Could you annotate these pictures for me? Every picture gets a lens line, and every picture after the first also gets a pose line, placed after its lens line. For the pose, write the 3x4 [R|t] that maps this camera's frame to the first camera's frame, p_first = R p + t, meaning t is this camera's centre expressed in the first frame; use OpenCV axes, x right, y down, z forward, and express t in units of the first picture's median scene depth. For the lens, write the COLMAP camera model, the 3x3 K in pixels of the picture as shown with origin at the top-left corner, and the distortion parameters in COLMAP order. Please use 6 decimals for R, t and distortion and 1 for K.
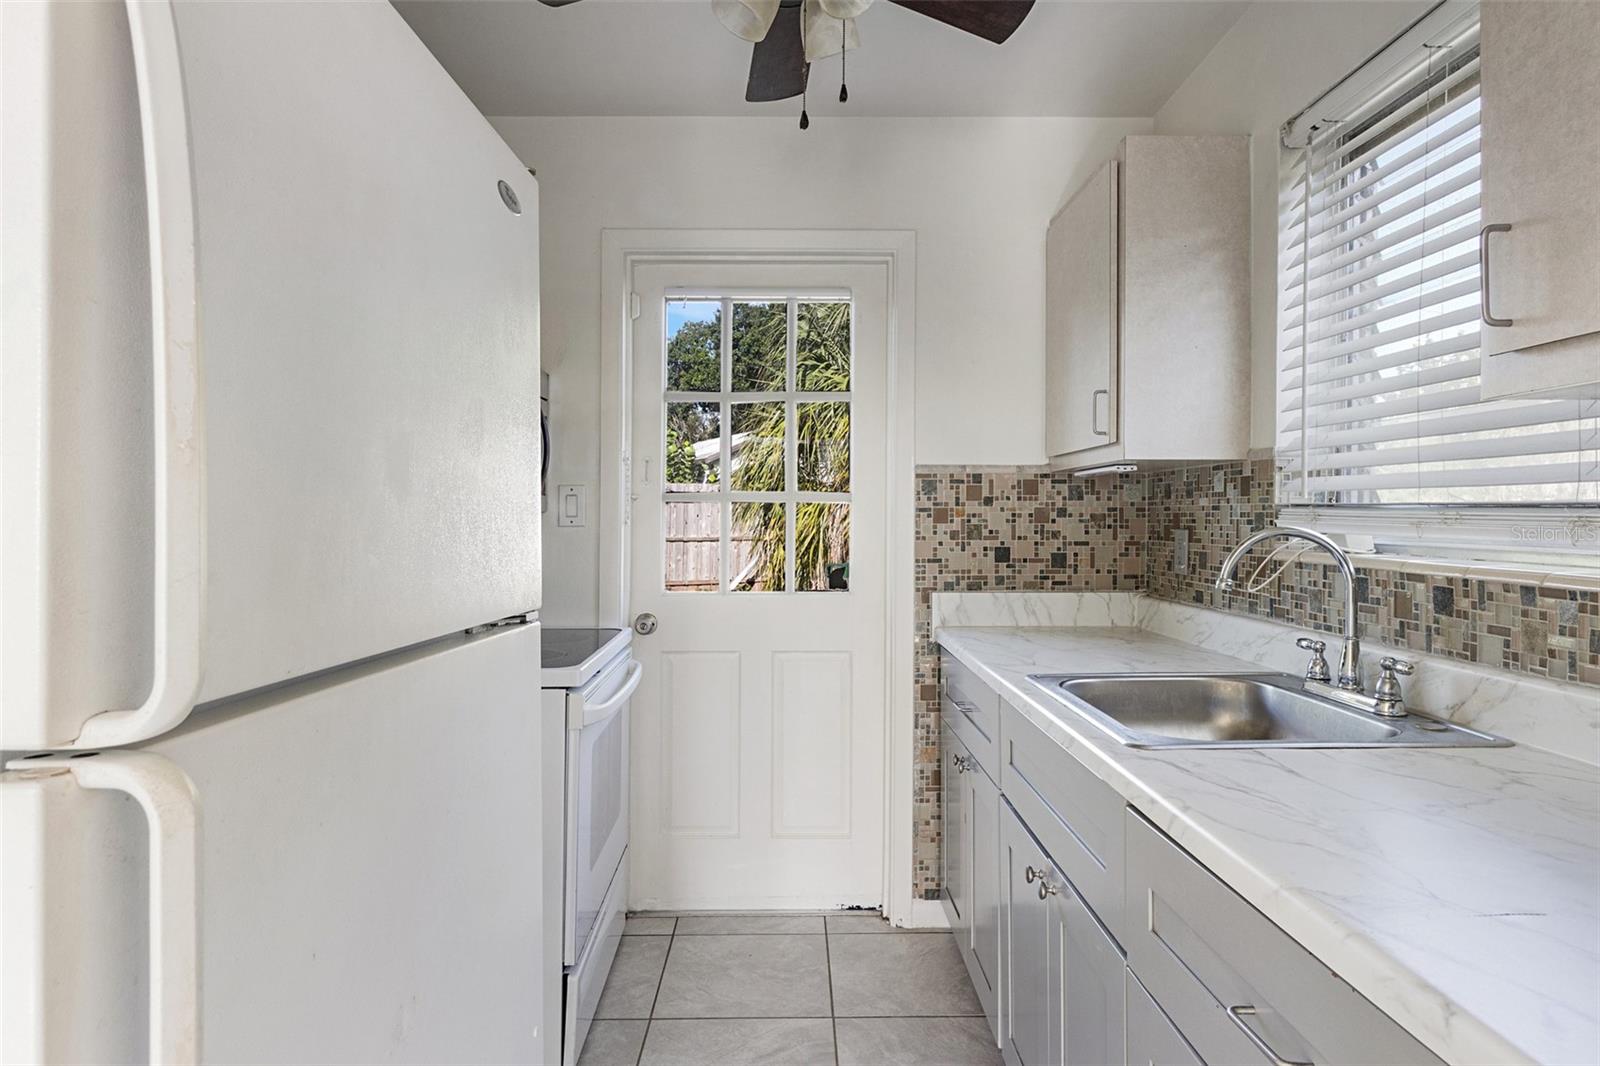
lens RADIAL K [[942.2, 0, 821.9], [0, 942.2, 502.3], [0, 0, 1]] dist [0.004978, -0.003302]
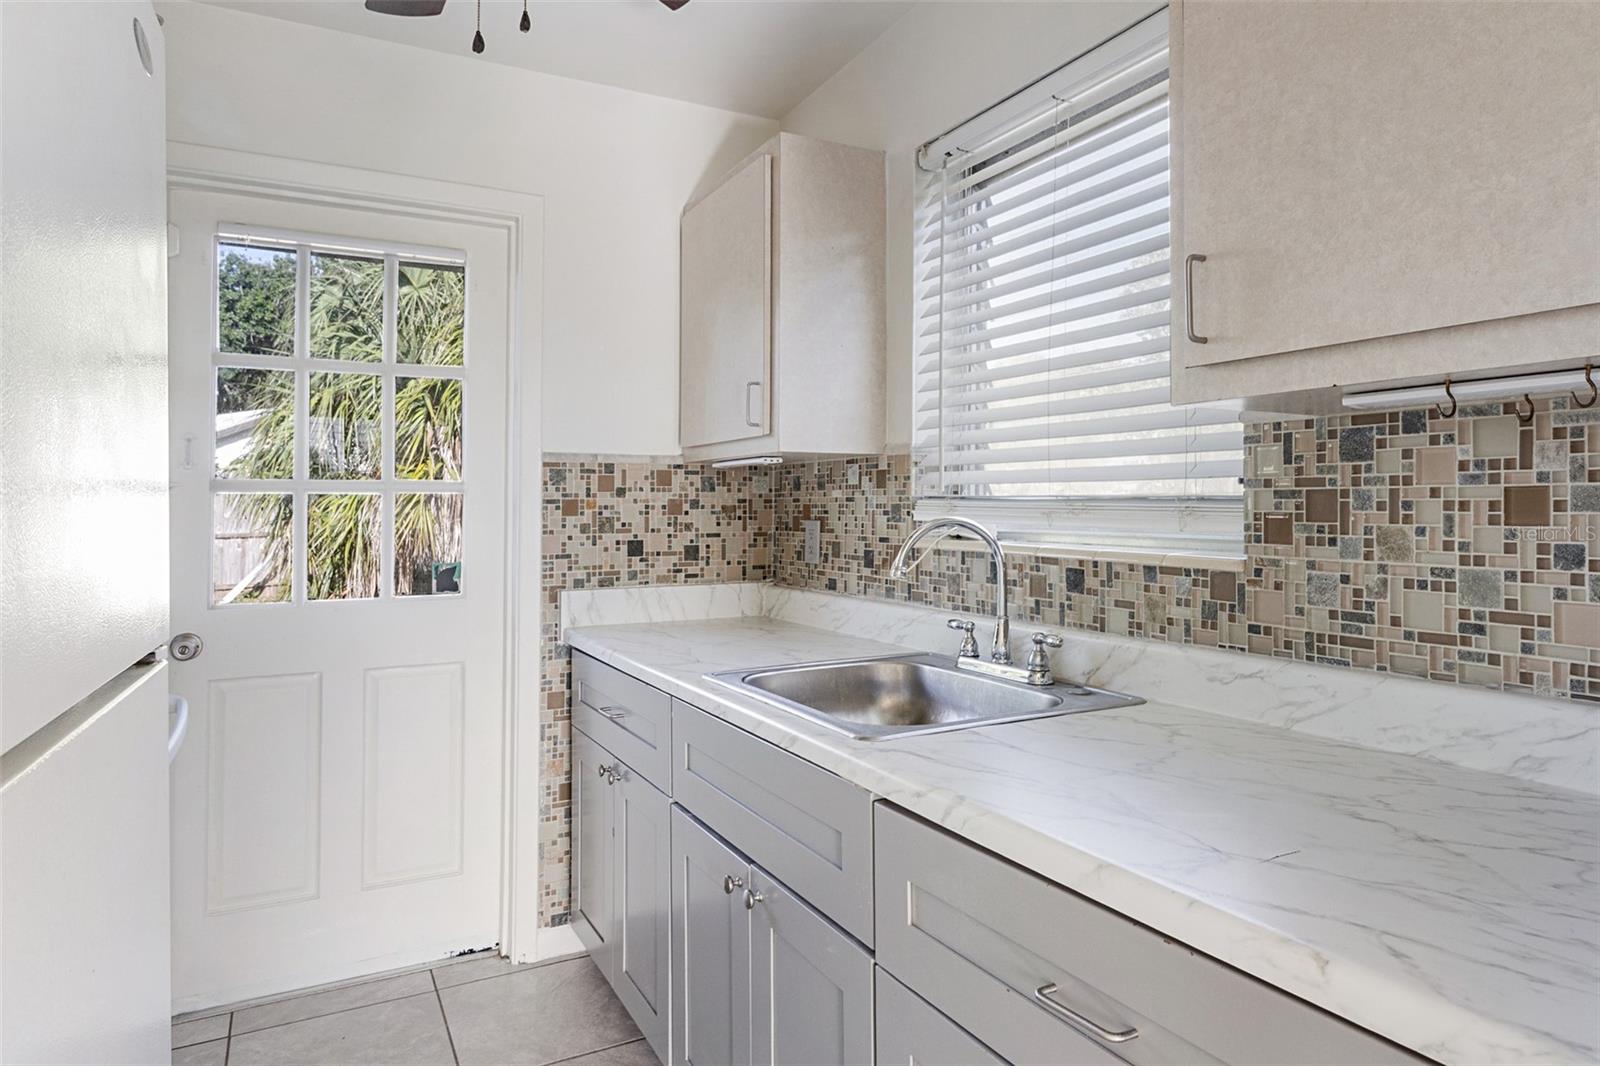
lens RADIAL K [[942.2, 0, 817.5], [0, 942.2, 488.6], [0, 0, 1]] dist [0.004978, -0.003302]
pose [[0.891418, 0.006634, 0.453133, -0.081727], [-0.003946, 0.999969, -0.006878, 0.000913], [-0.453165, 0.004343, 0.891416, 0.067098]]
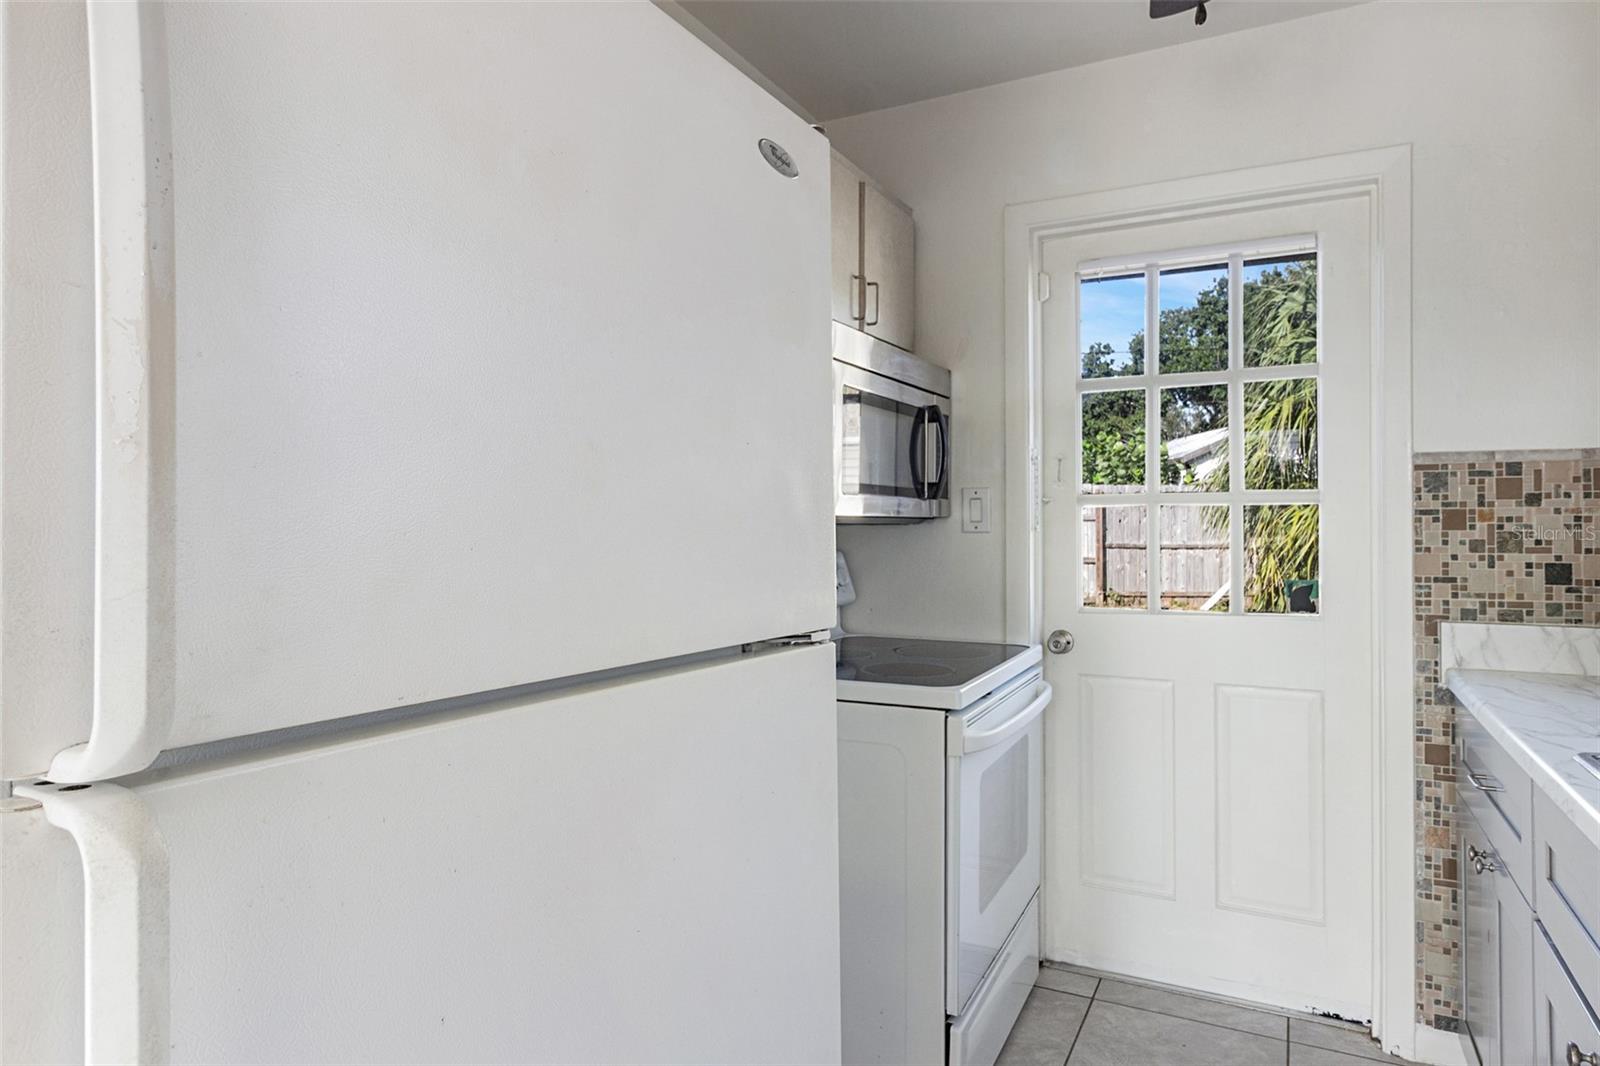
lens RADIAL K [[969.8, 0, 811.0], [0, 969.8, 509.7], [0, 0, 1]] dist [0.010490, -0.005204]
pose [[0.880076, -0.008369, -0.474760, 0.045757], [0.009655, 0.999953, 0.000270, 0.001271], [0.474735, -0.004822, 0.880115, 0.082305]]
